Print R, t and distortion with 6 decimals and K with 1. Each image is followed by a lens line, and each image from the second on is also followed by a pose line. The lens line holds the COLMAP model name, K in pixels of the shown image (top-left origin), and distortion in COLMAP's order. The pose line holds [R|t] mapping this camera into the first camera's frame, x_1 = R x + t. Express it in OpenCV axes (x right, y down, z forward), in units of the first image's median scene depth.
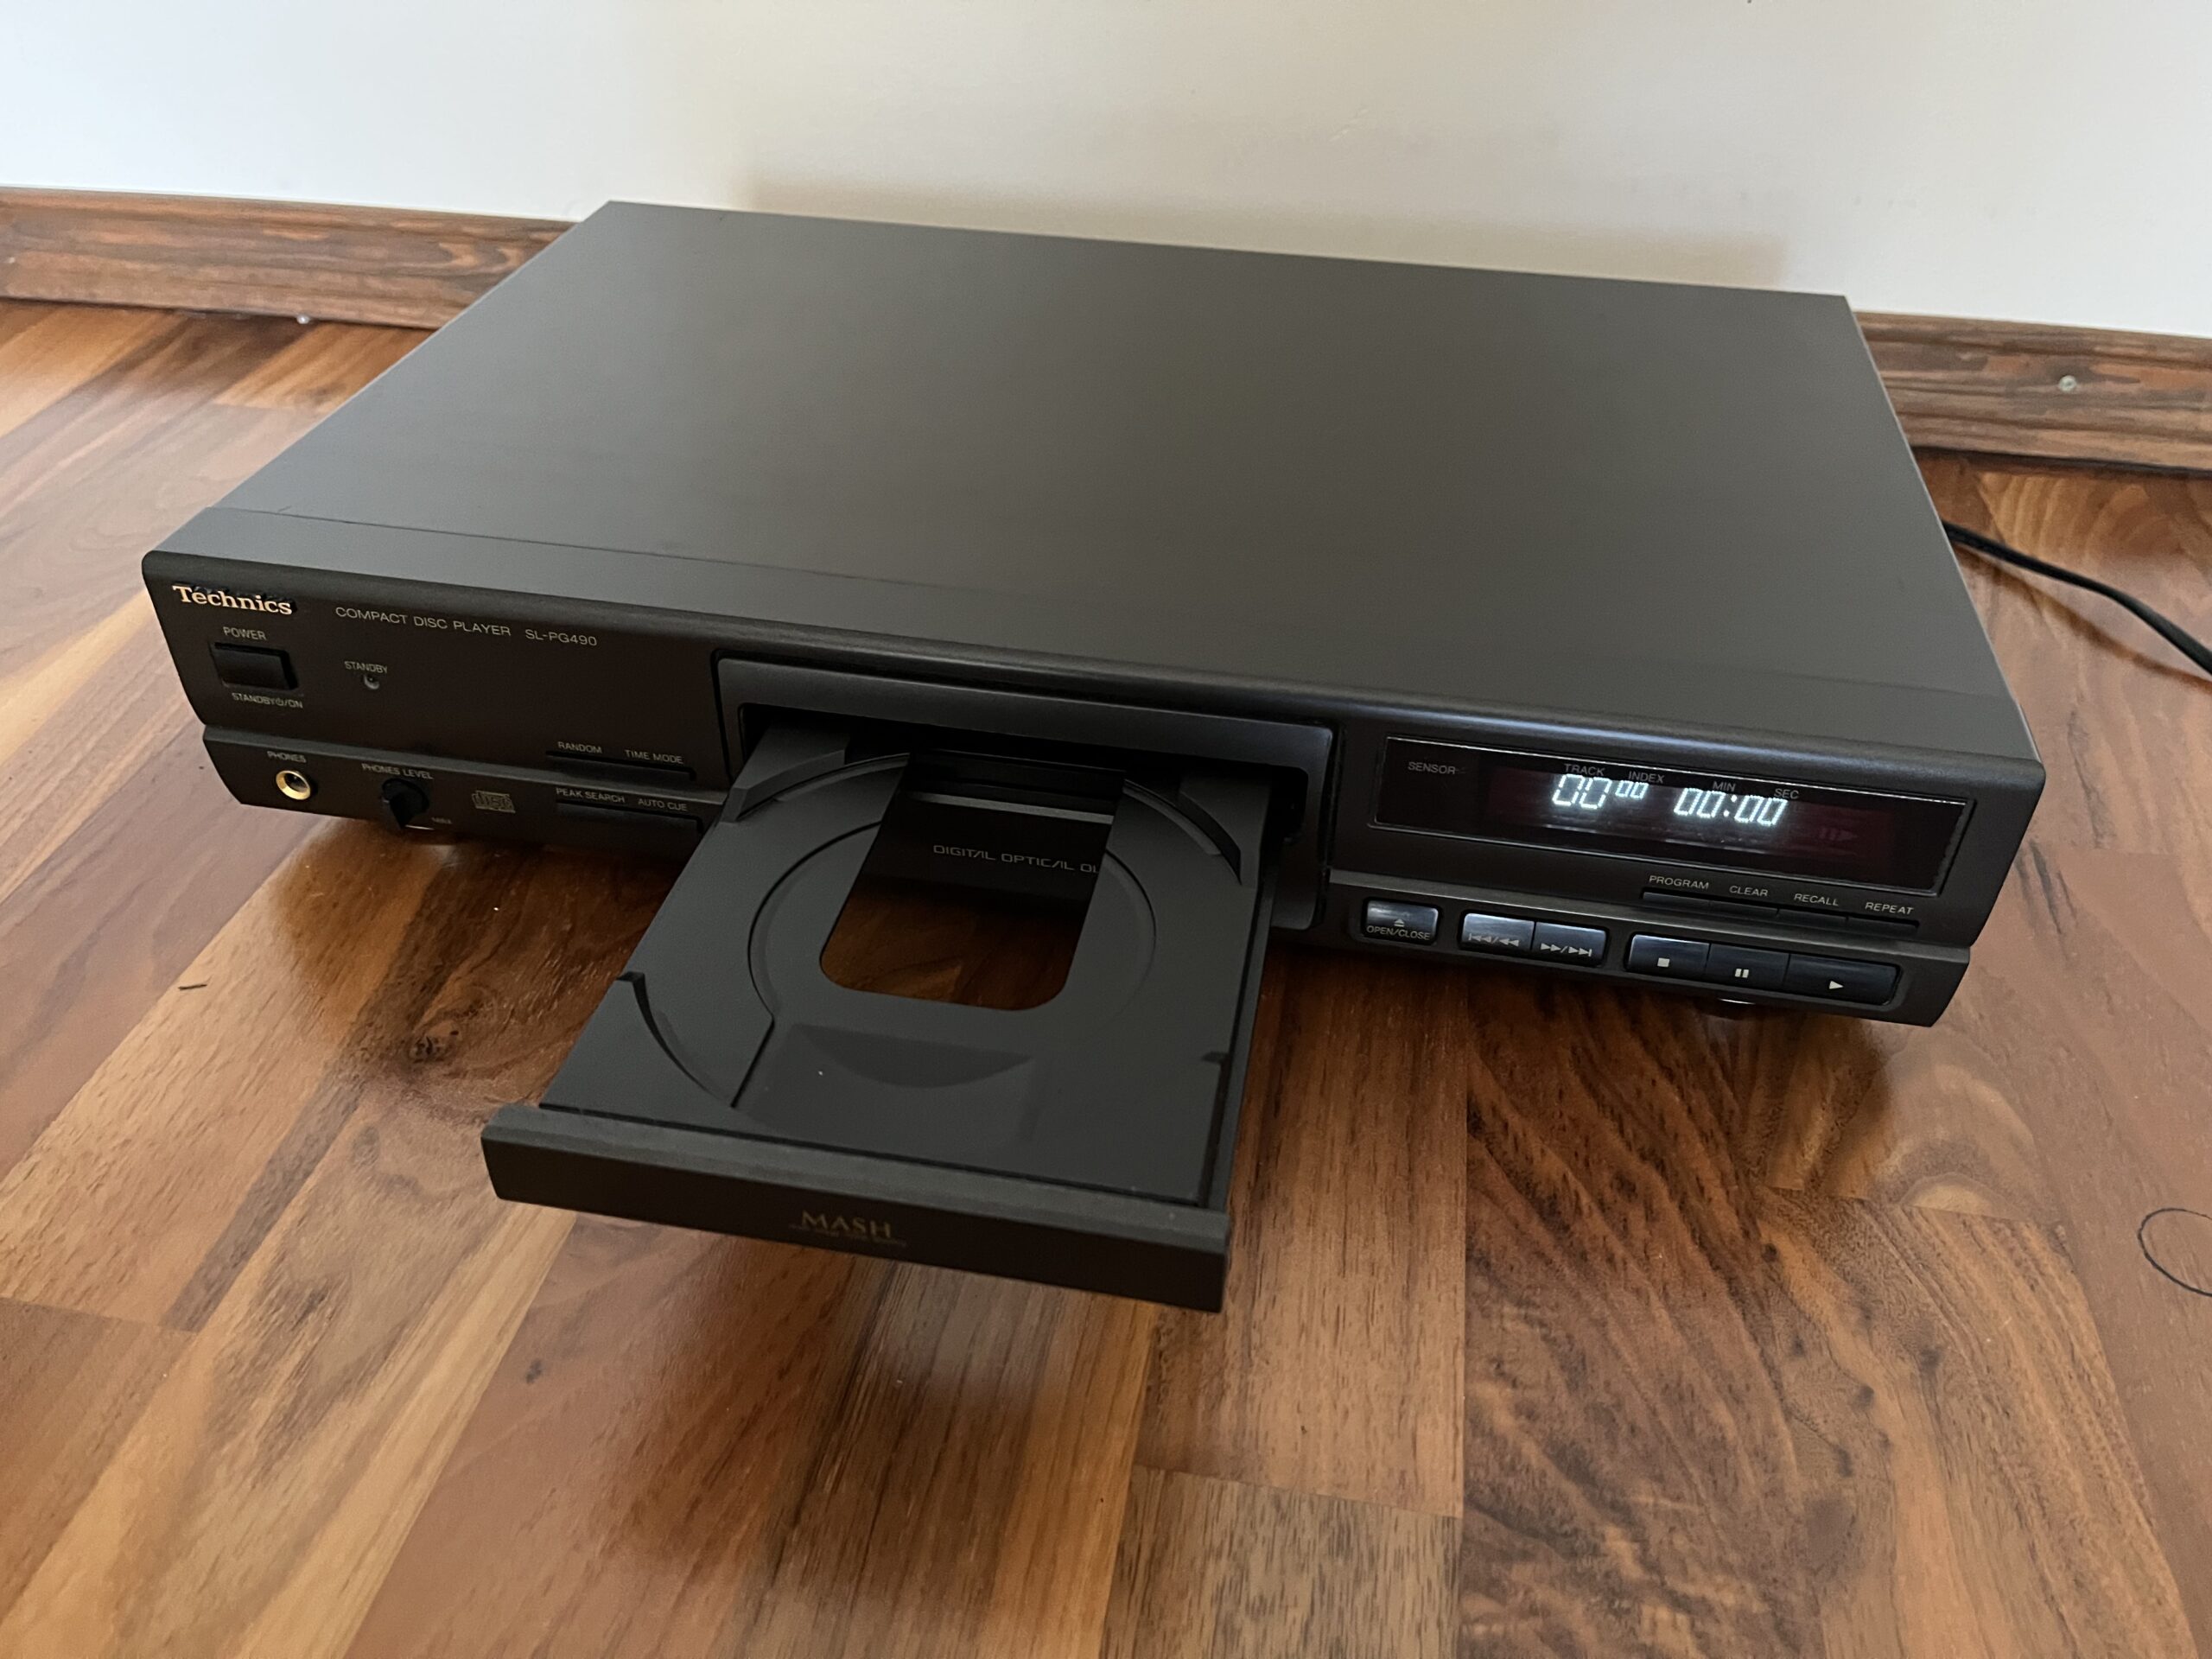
lens RADIAL K [[1726.3, 0, 1106.0], [0, 1726.3, 829.5], [0, 0, 1]] dist [0.084097, -0.132474]
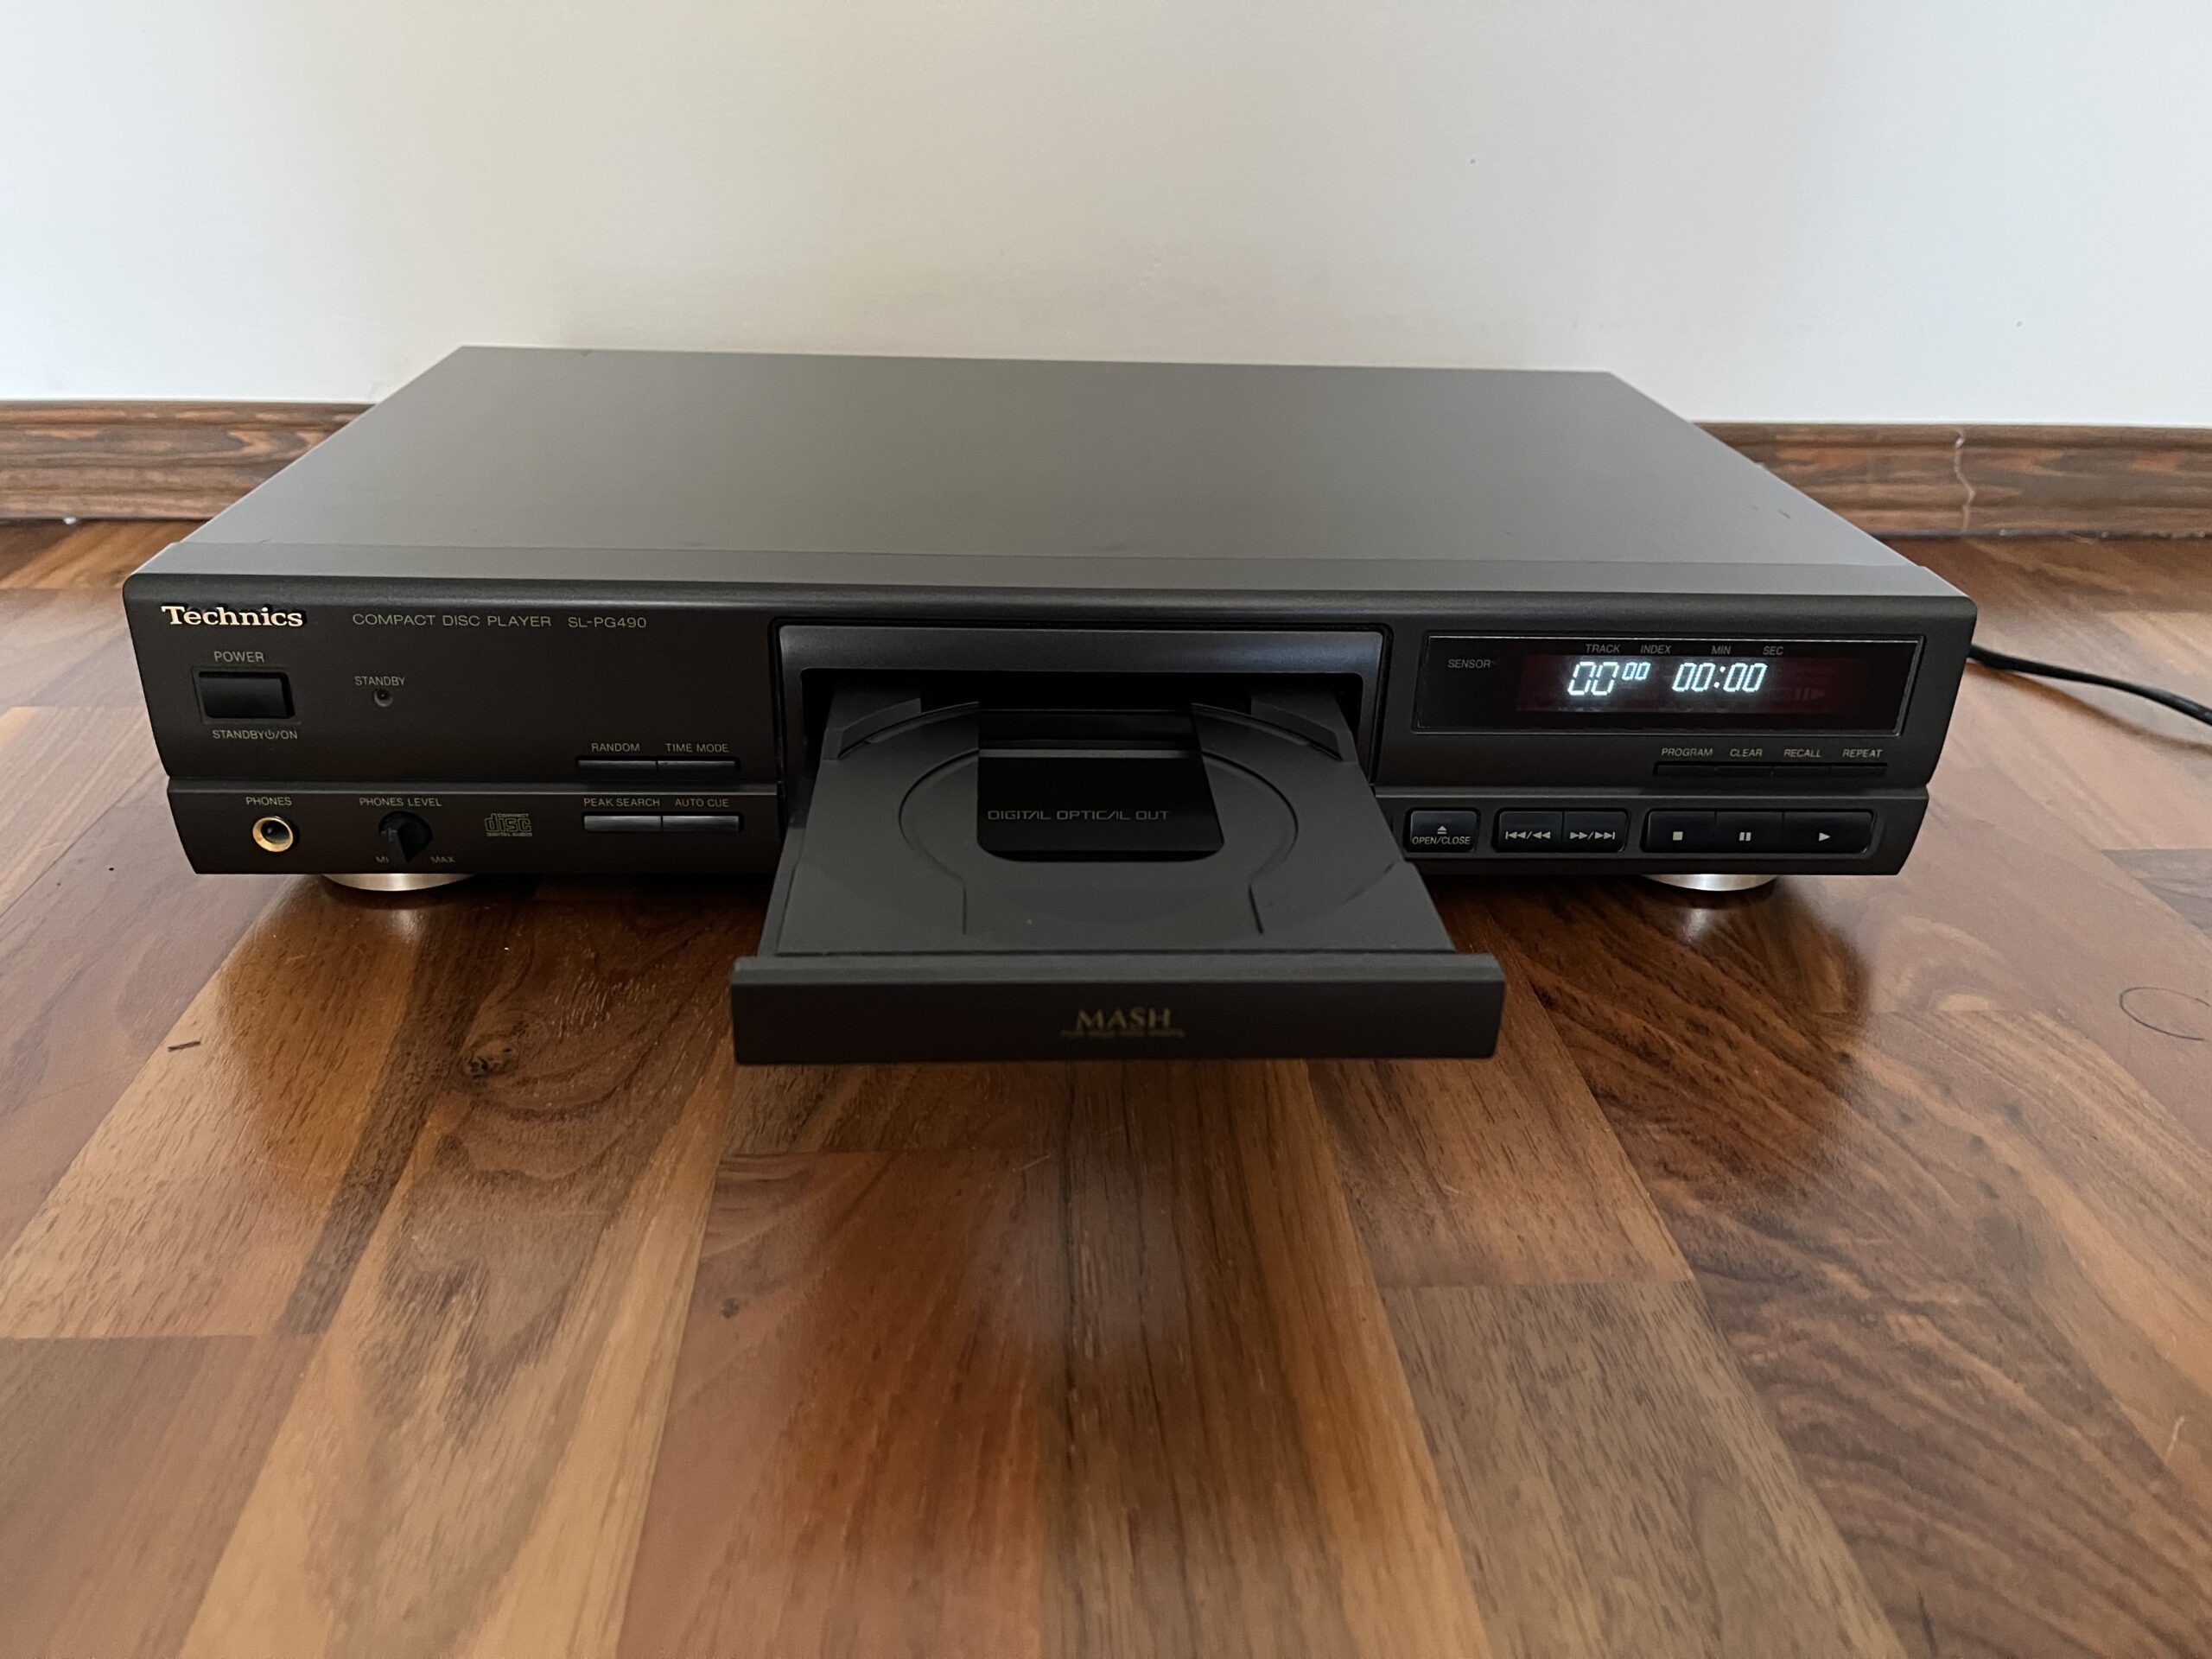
lens RADIAL K [[1726.3, 0, 1106.0], [0, 1726.3, 829.5], [0, 0, 1]] dist [0.084097, -0.132474]
pose [[0.969018, -0.091055, 0.229593, -0.292615], [0.134461, 0.974223, -0.181136, 0.232911], [-0.207182, 0.206396, 0.956283, 0.027591]]
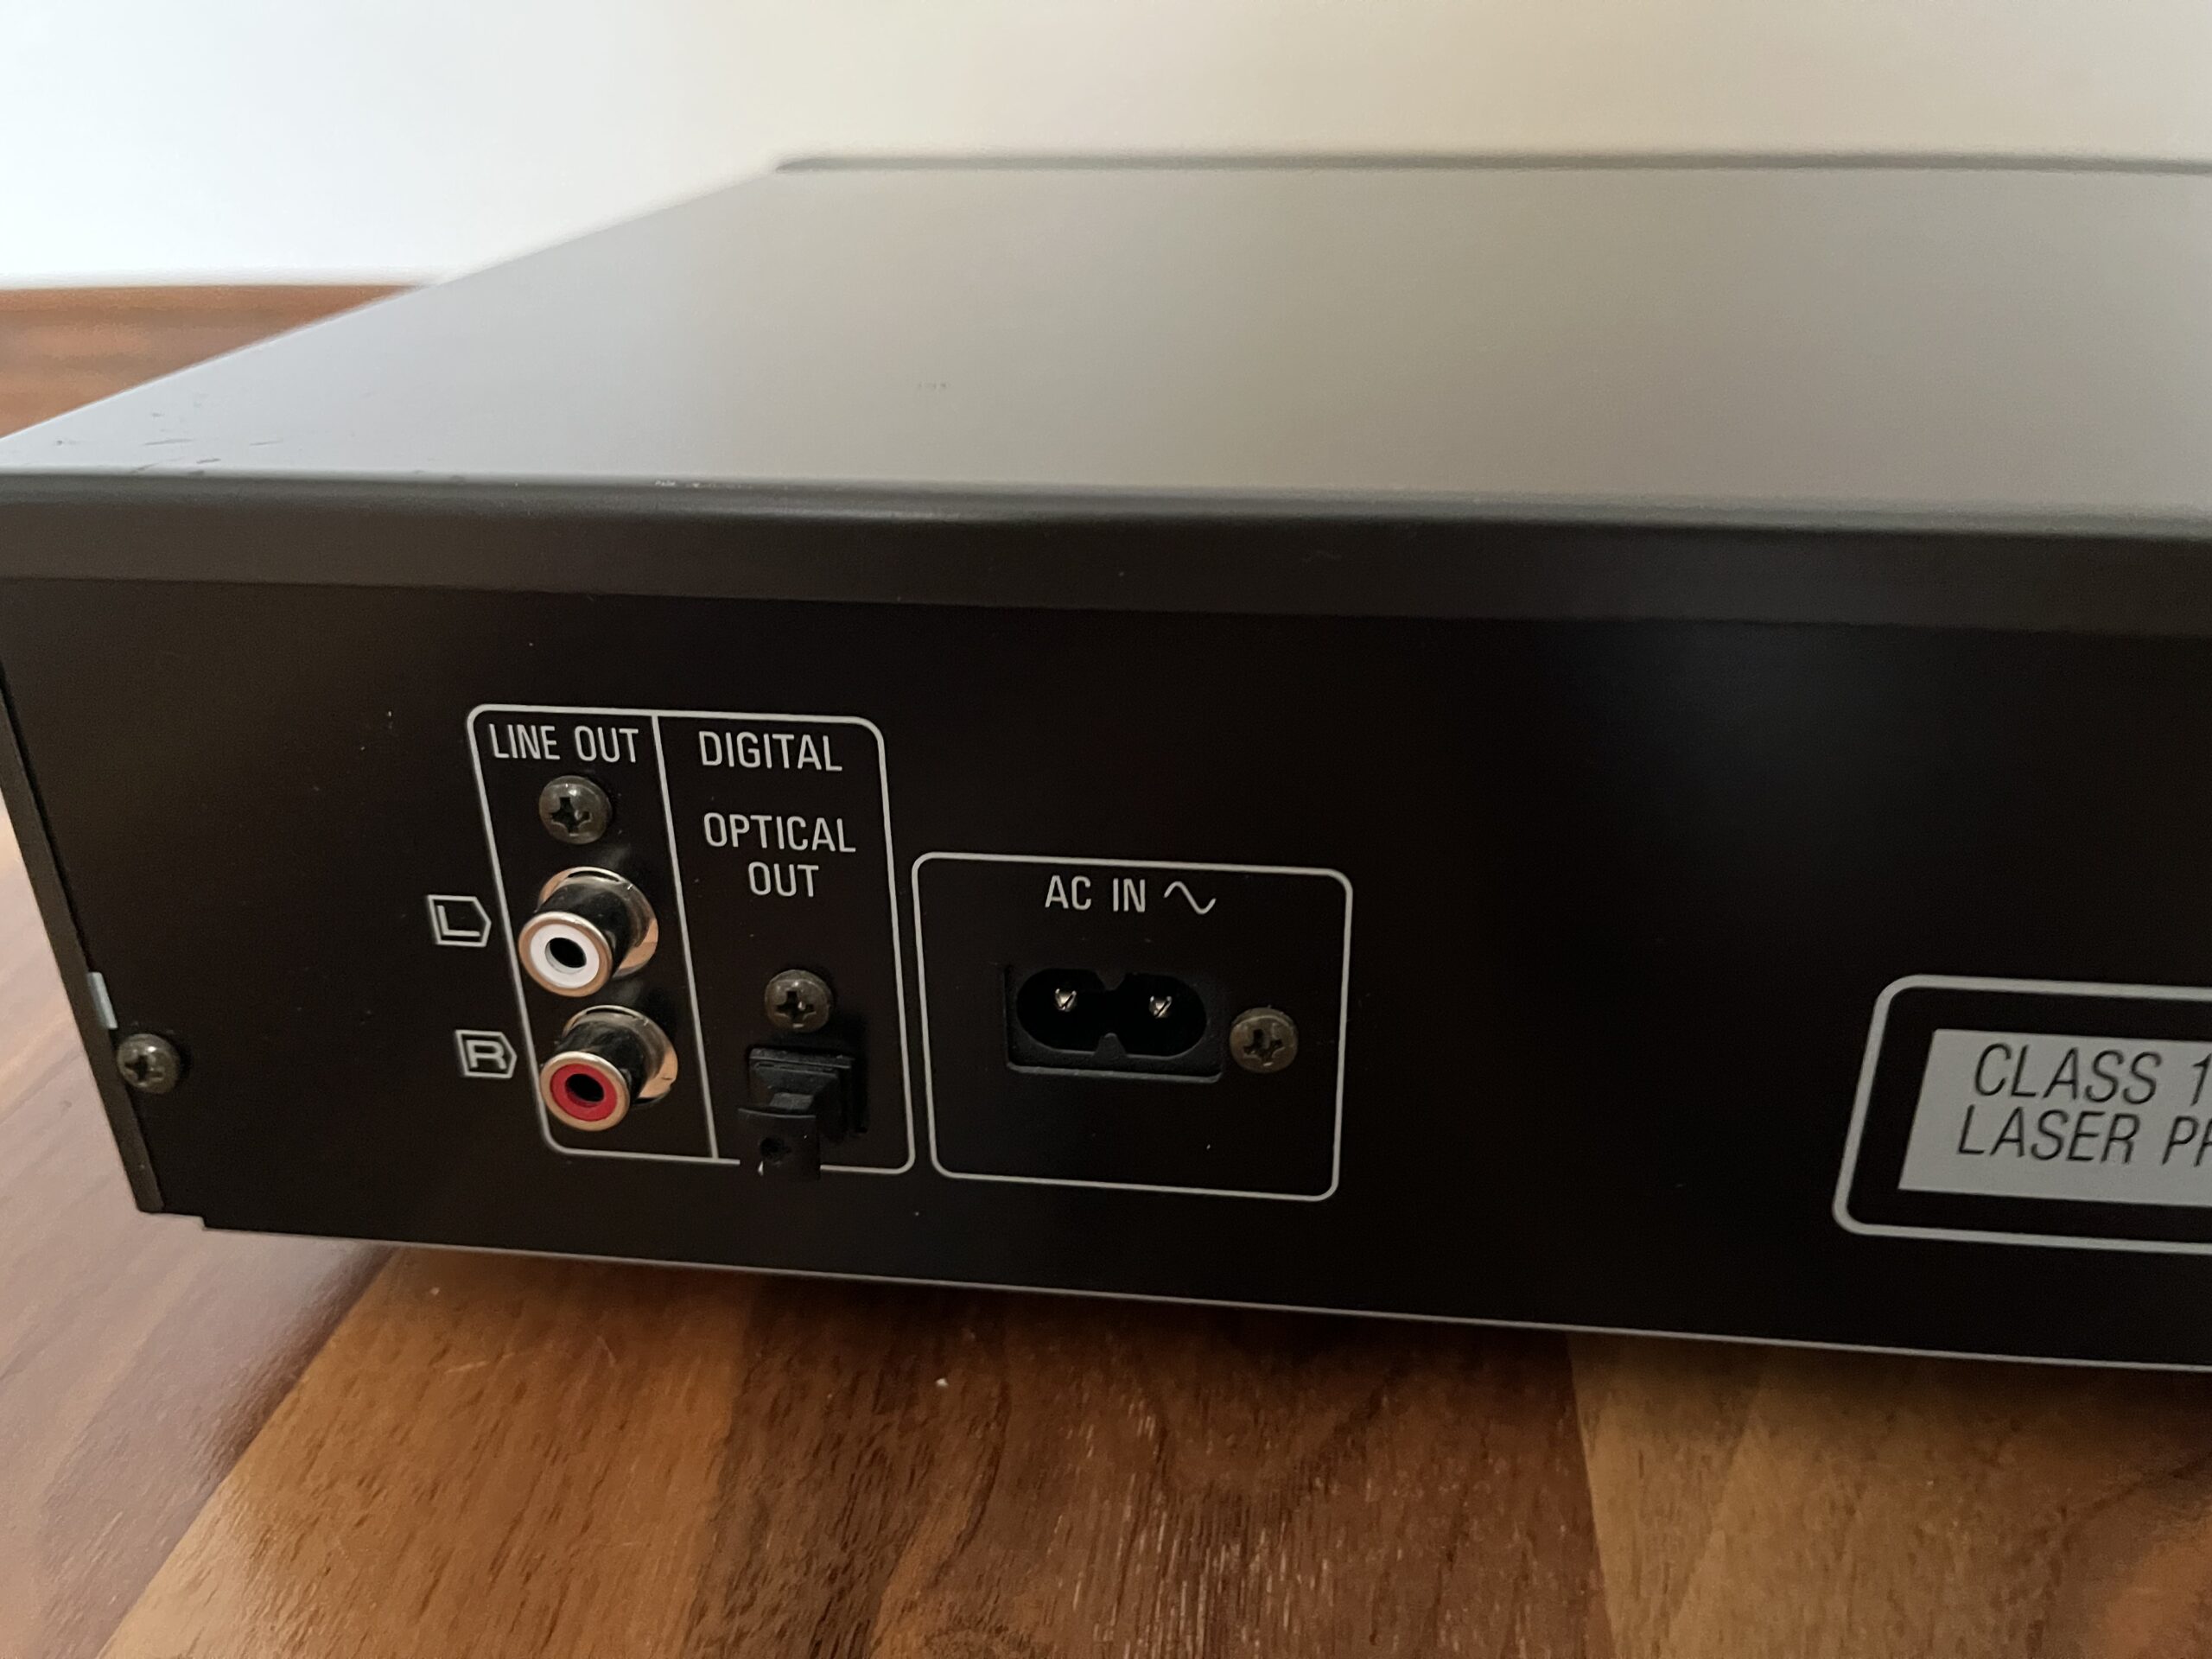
lens RADIAL K [[1748.9, 0, 1106.0], [0, 1748.9, 829.5], [0, 0, 1]] dist [0.063316, -0.142334]
pose [[0.998555, -0.043089, 0.032116, -0.381765], [0.048588, 0.979215, -0.196919, 0.006314], [-0.022963, 0.198195, 0.979894, 0.711325]]
